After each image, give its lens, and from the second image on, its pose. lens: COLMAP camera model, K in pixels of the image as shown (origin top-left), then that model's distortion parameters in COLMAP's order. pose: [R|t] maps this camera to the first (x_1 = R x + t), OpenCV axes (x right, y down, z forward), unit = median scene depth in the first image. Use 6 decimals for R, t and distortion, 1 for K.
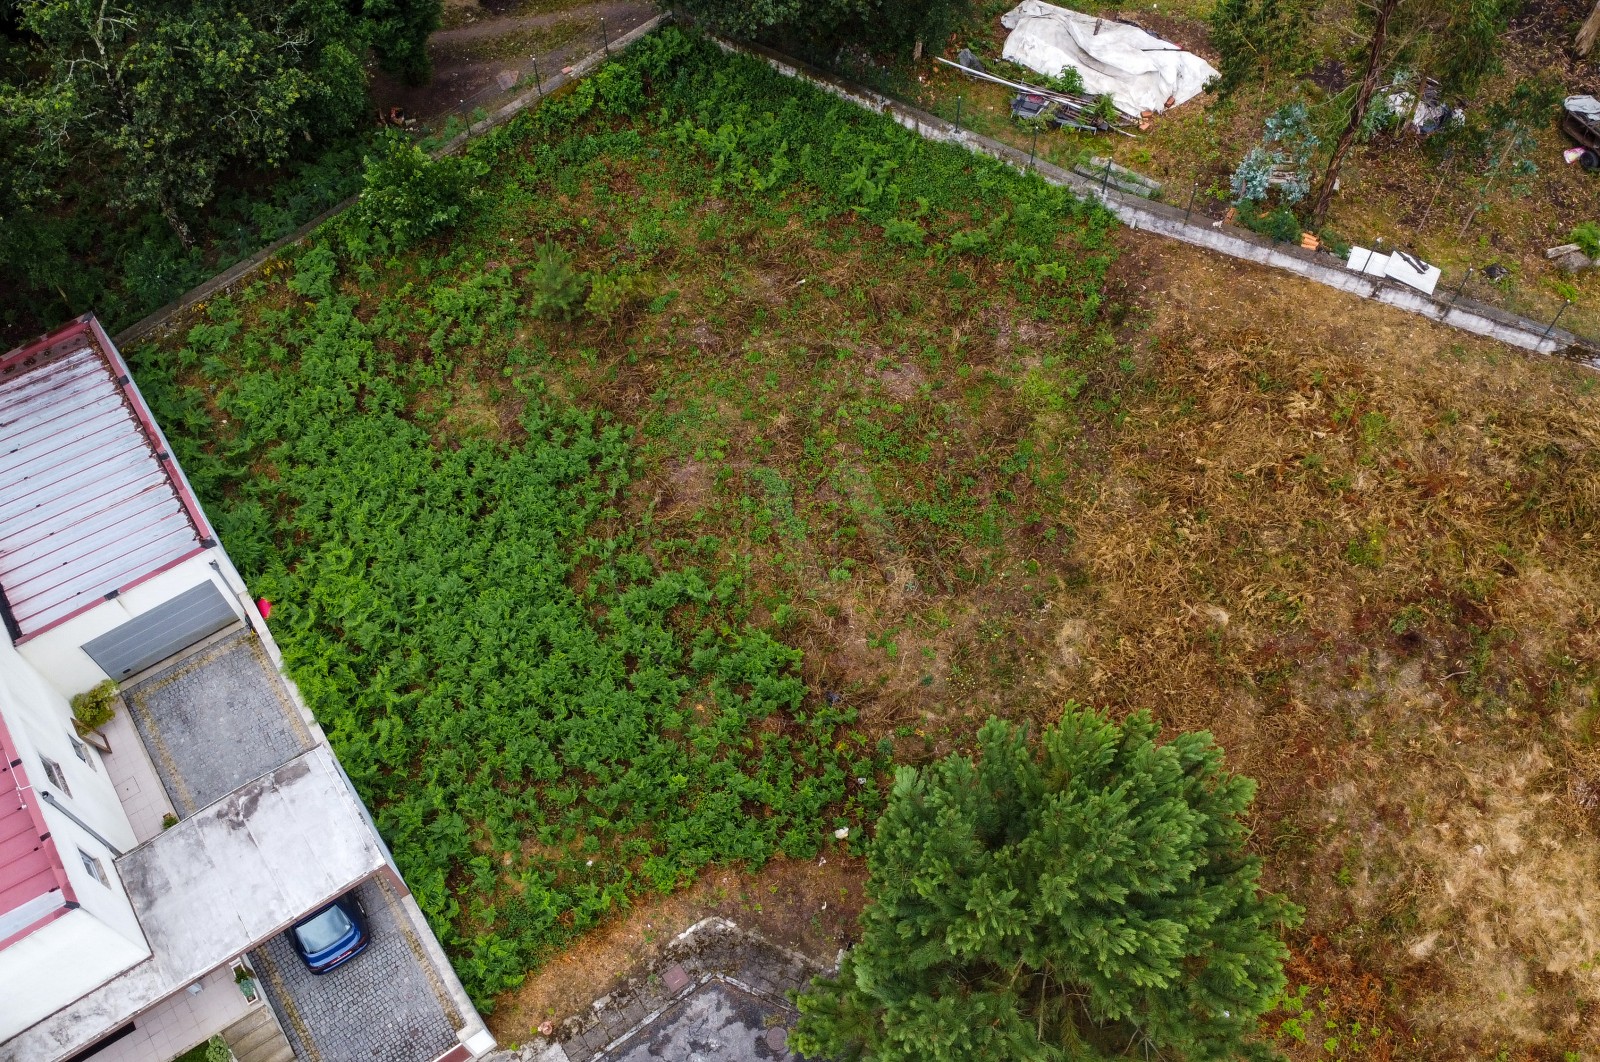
lens RADIAL K [[1414.6, 0, 809.5], [0, 1414.6, 514.2], [0, 0, 1]] dist [0.006077, -0.009408]
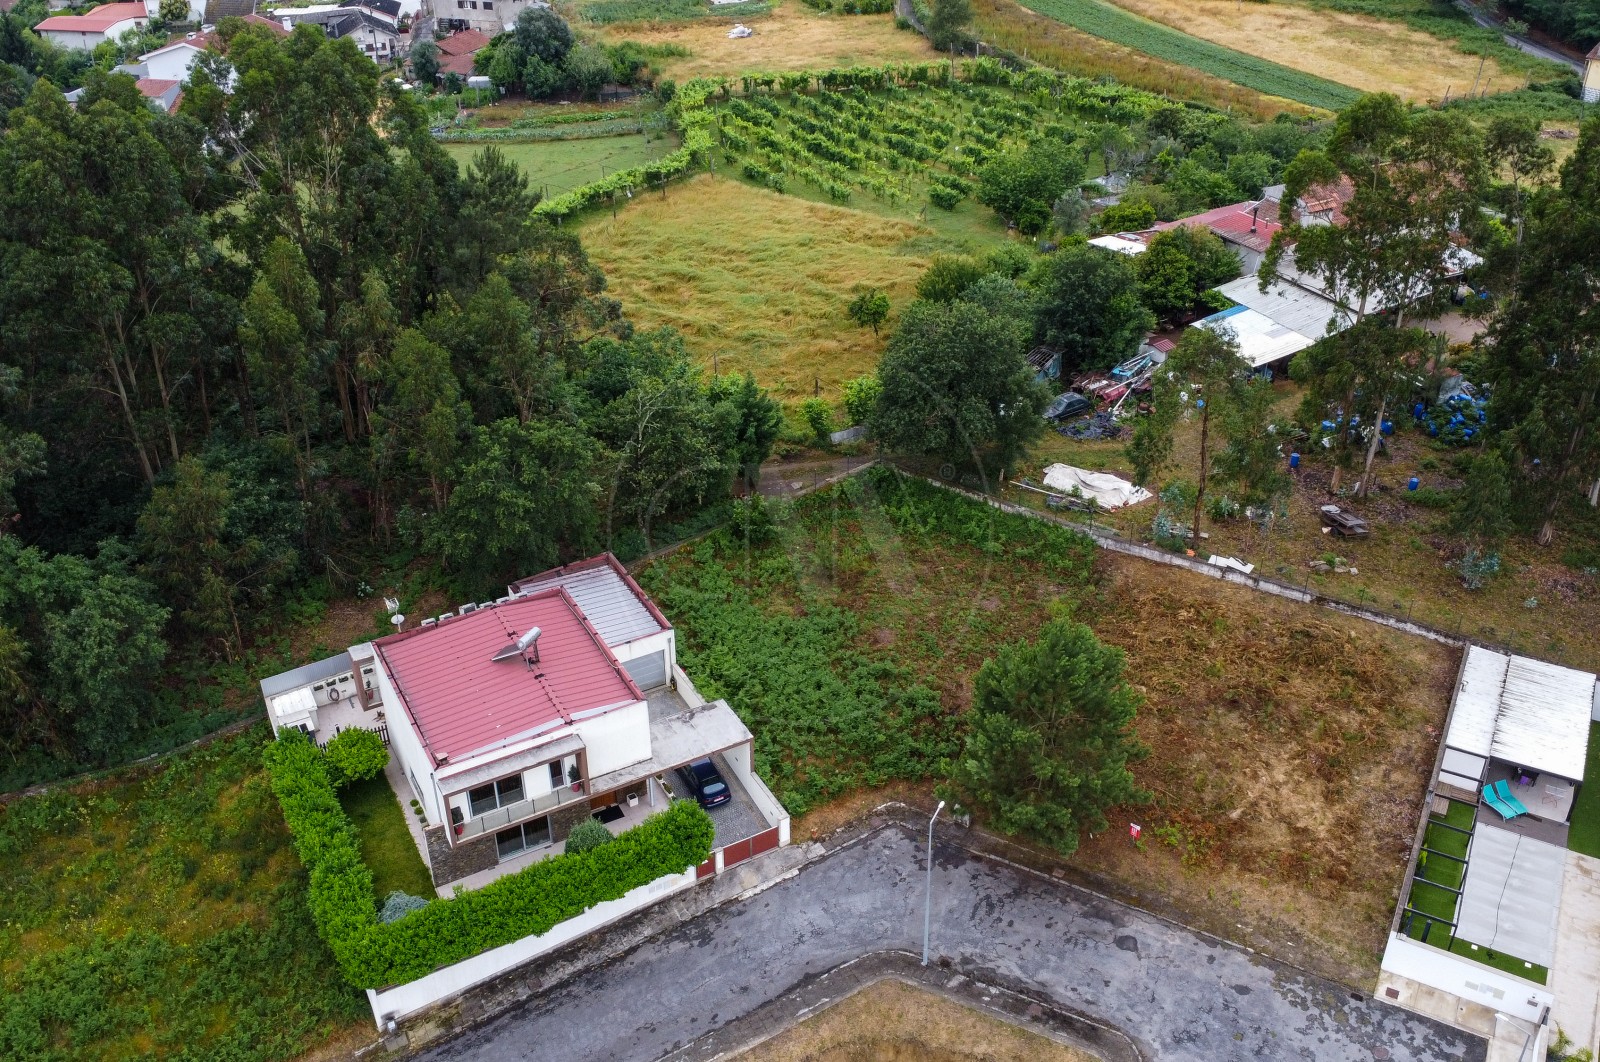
lens RADIAL K [[1414.6, 0, 809.5], [0, 1414.6, 514.2], [0, 0, 1]] dist [0.006077, -0.009408]
pose [[0.996122, 0.043576, -0.076437, -0.047693], [-0.073608, 0.888646, -0.452649, 0.787650], [0.048201, 0.456520, 0.888407, -0.951621]]
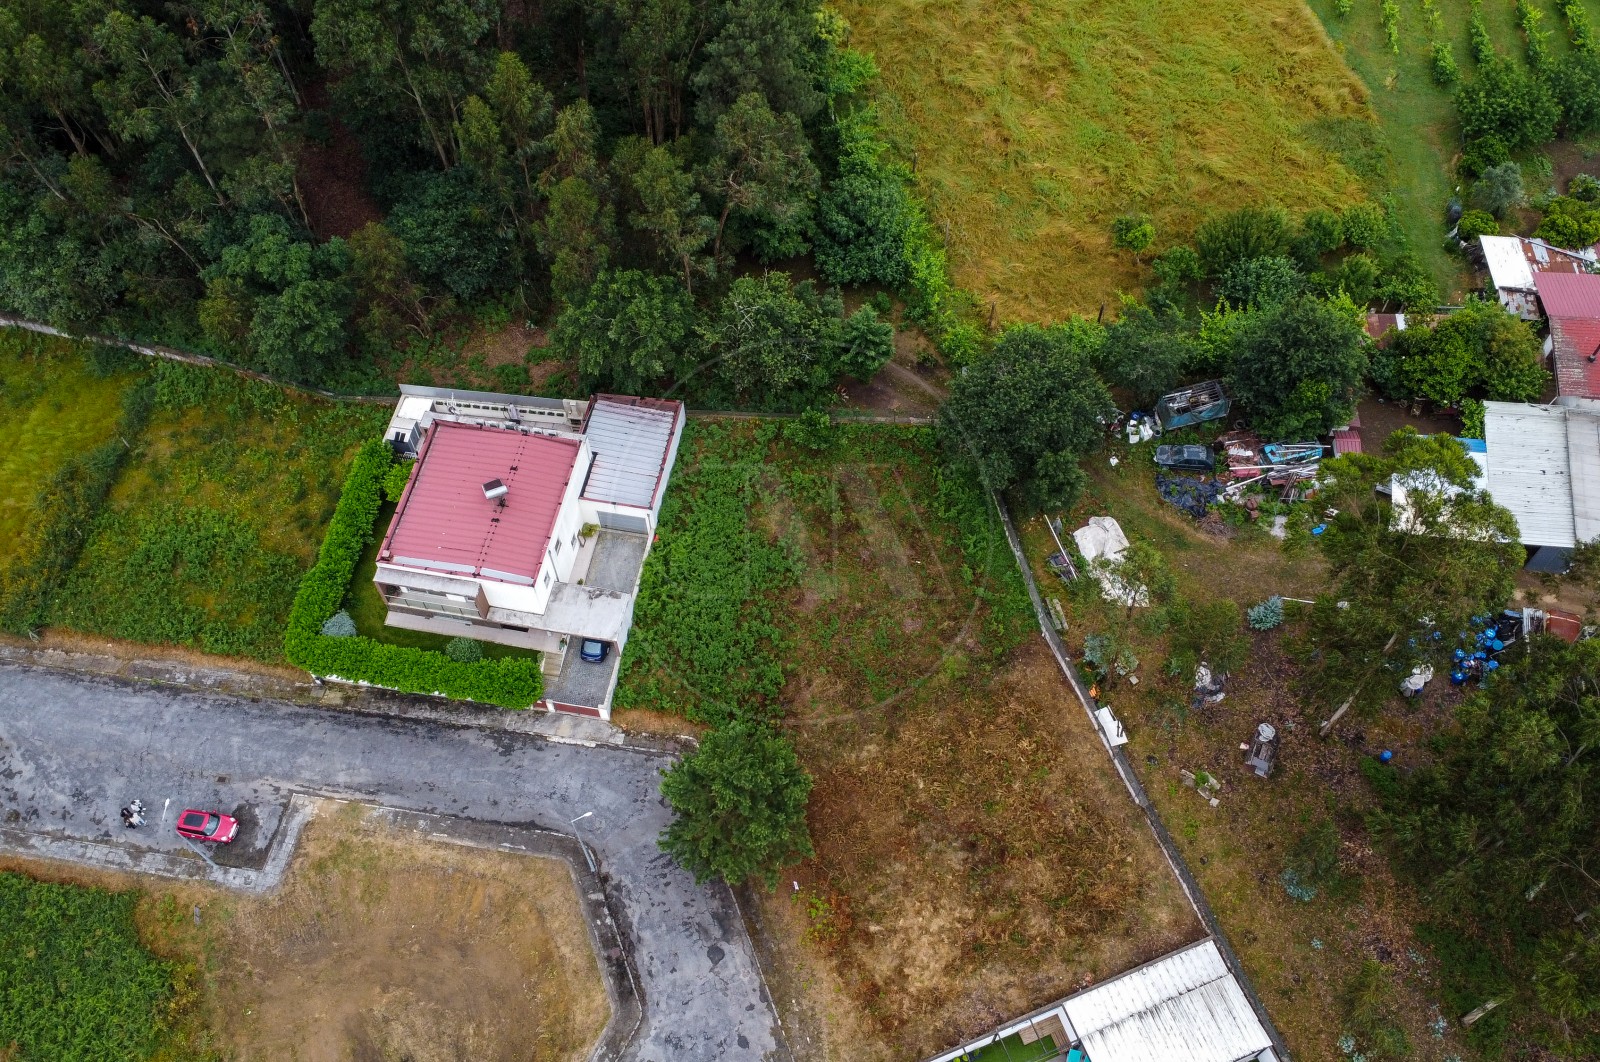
lens RADIAL K [[1414.6, 0, 809.5], [0, 1414.6, 514.2], [0, 0, 1]] dist [0.006077, -0.009408]
pose [[0.712325, 0.594466, -0.373100, 0.739046], [-0.593870, 0.793826, 0.130994, -0.465882], [0.374048, 0.128263, 0.918497, -1.248035]]
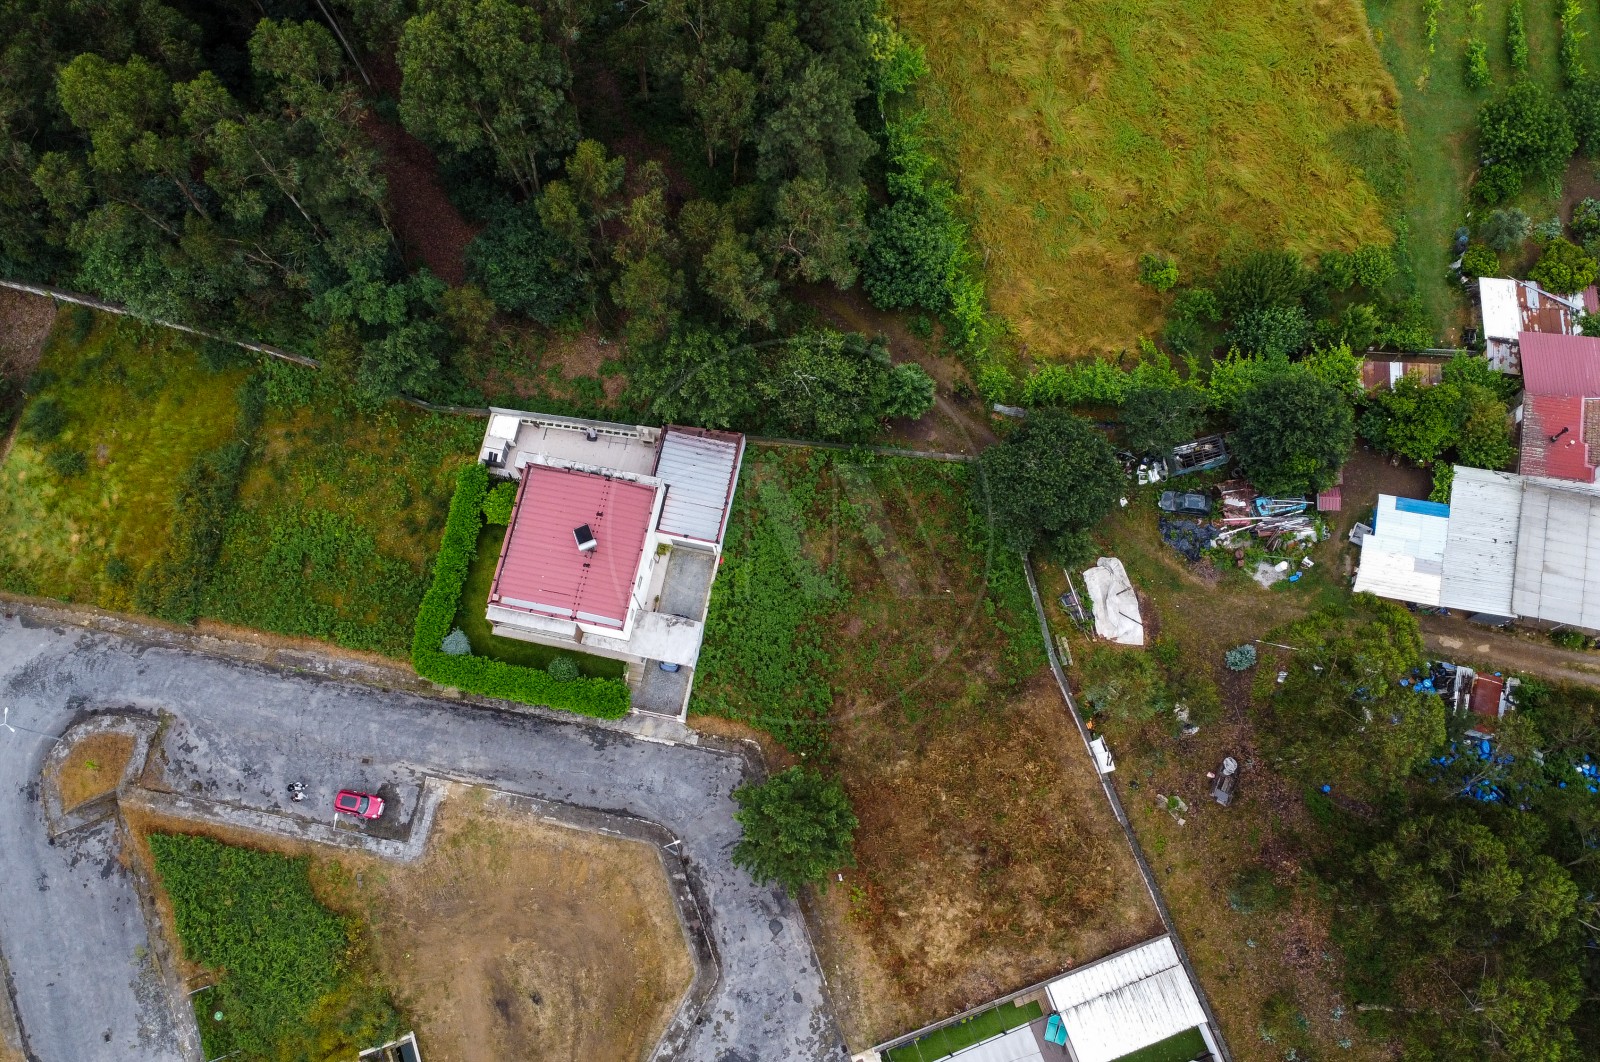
lens RADIAL K [[1414.6, 0, 809.5], [0, 1414.6, 514.2], [0, 0, 1]] dist [0.006077, -0.009408]
pose [[0.698724, 0.686013, -0.202907, 0.276459], [-0.606603, 0.718494, 0.340294, -1.114624], [0.379233, -0.114688, 0.918166, -1.626680]]
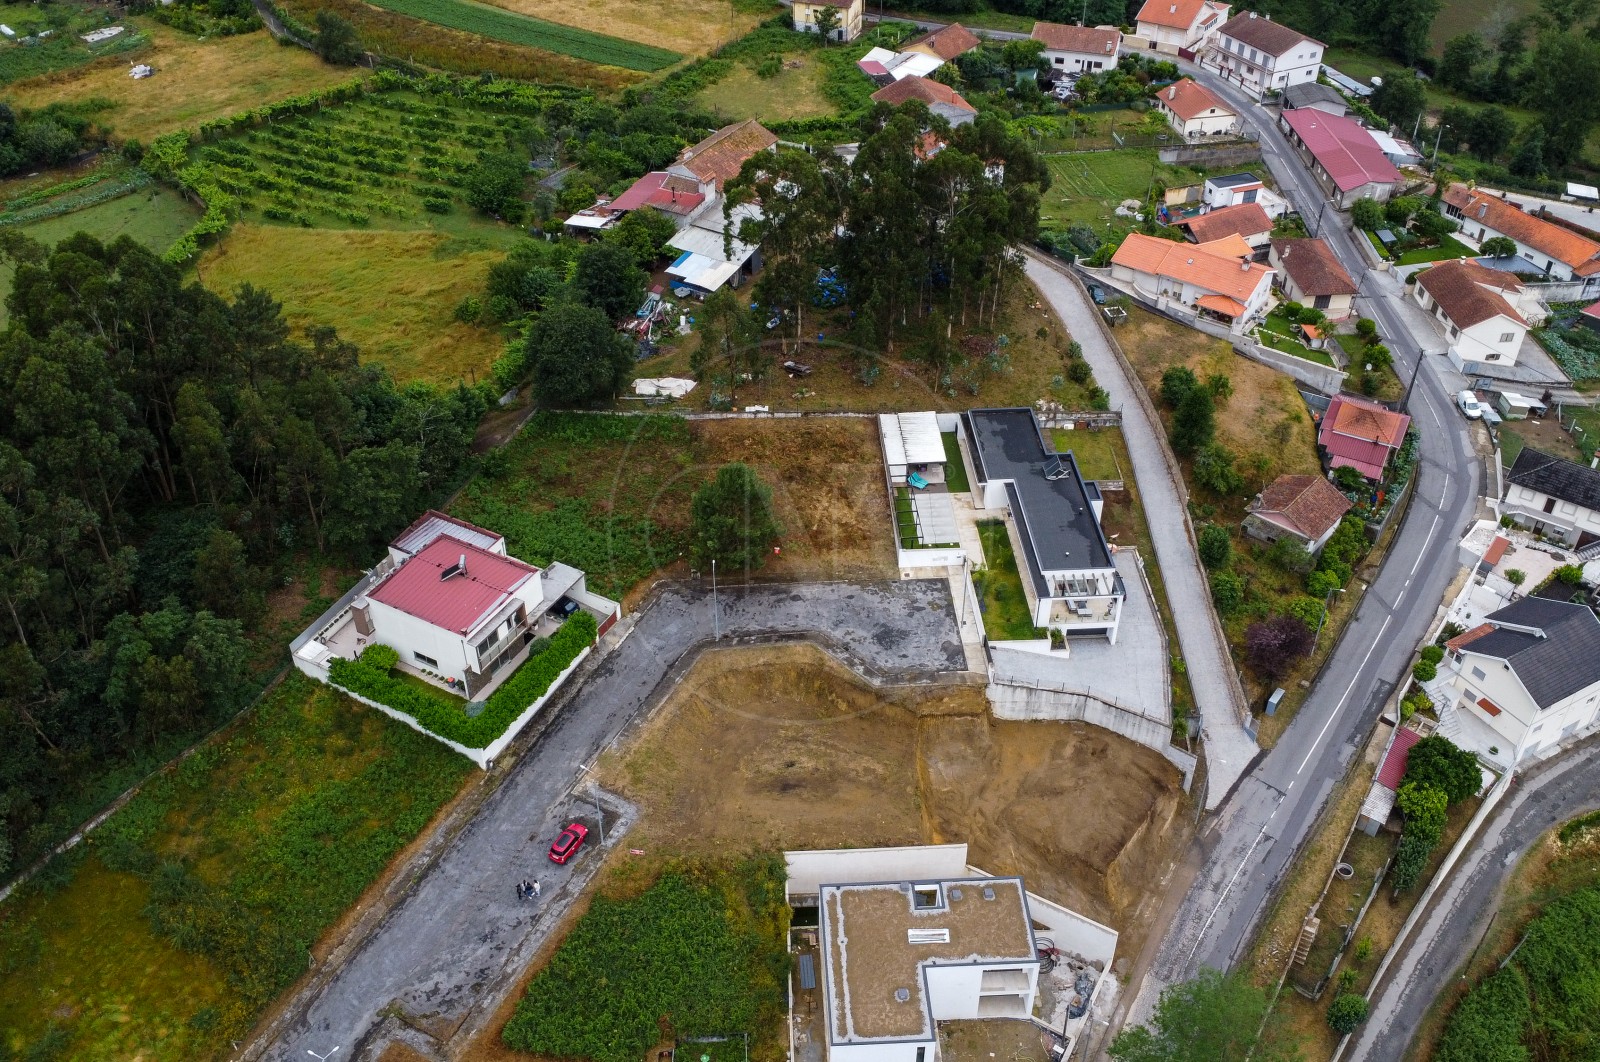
lens RADIAL K [[1414.6, 0, 809.5], [0, 1414.6, 514.2], [0, 0, 1]] dist [0.006077, -0.009408]
pose [[0.889087, -0.273792, 0.366827, -1.007283], [0.384906, 0.880905, -0.275416, 1.265265], [-0.247733, 0.386063, 0.888585, -2.483562]]
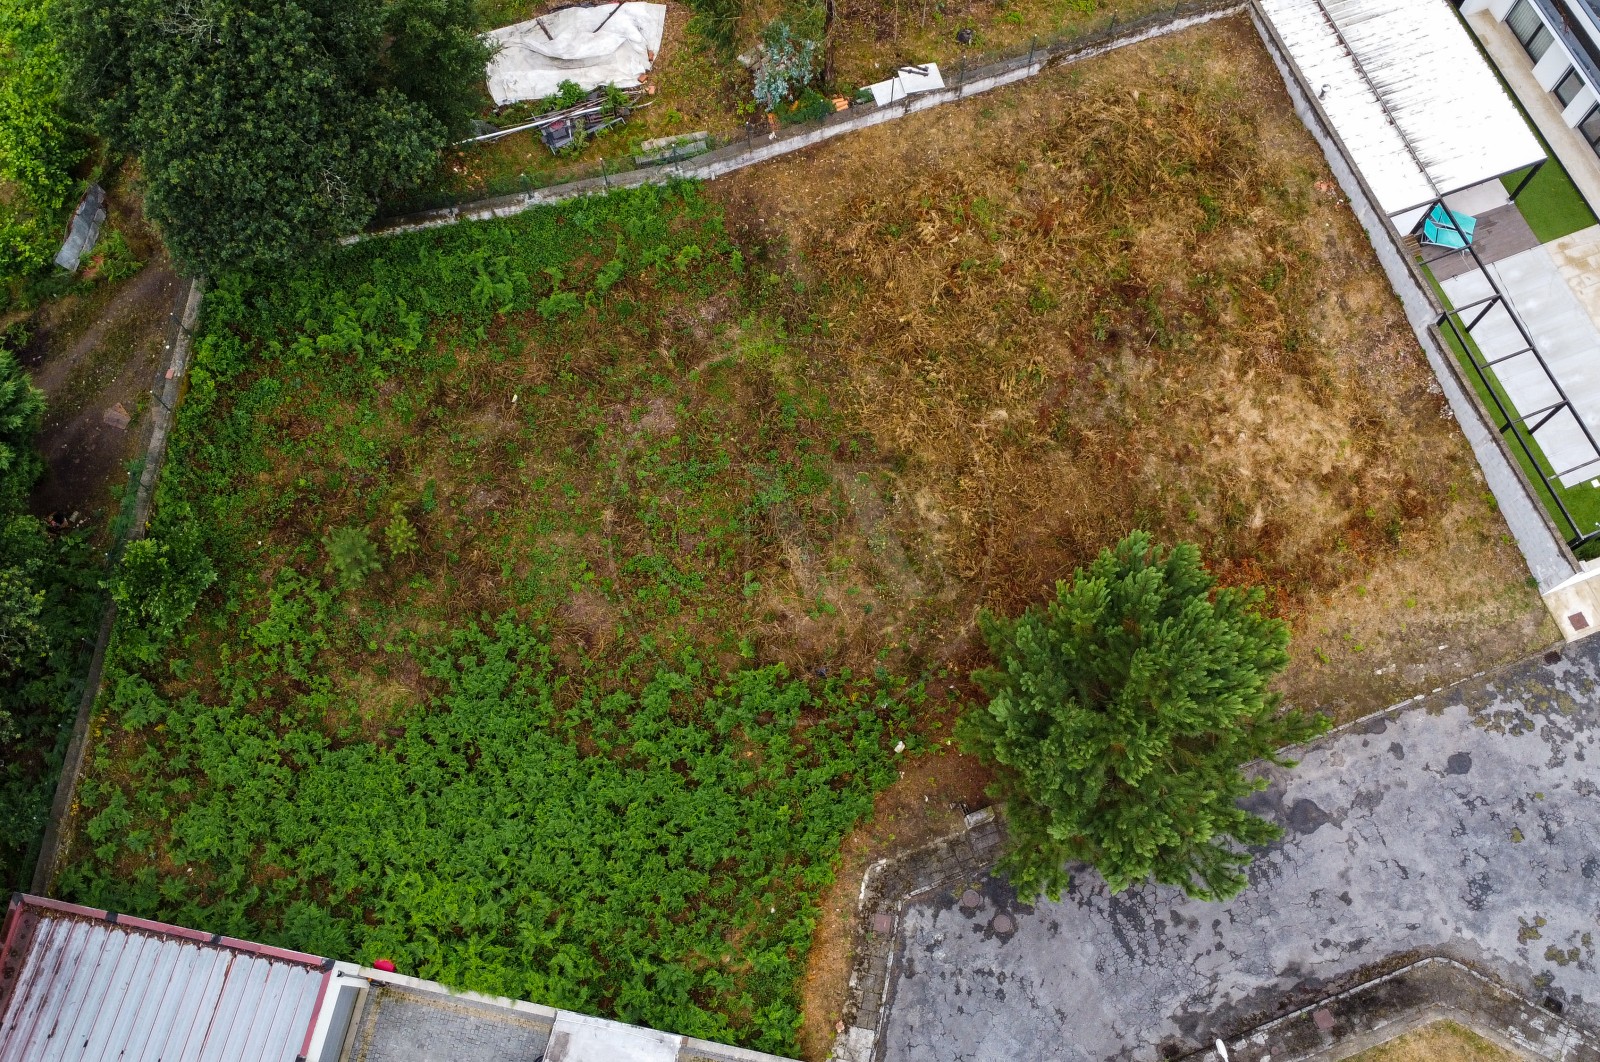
lens RADIAL K [[1414.6, 0, 809.5], [0, 1414.6, 514.2], [0, 0, 1]] dist [0.006077, -0.009408]
pose [[0.714305, -0.654423, 0.247990, -0.193518], [0.592116, 0.754034, 0.284308, -0.307093], [-0.373050, -0.056244, 0.926105, -0.105832]]
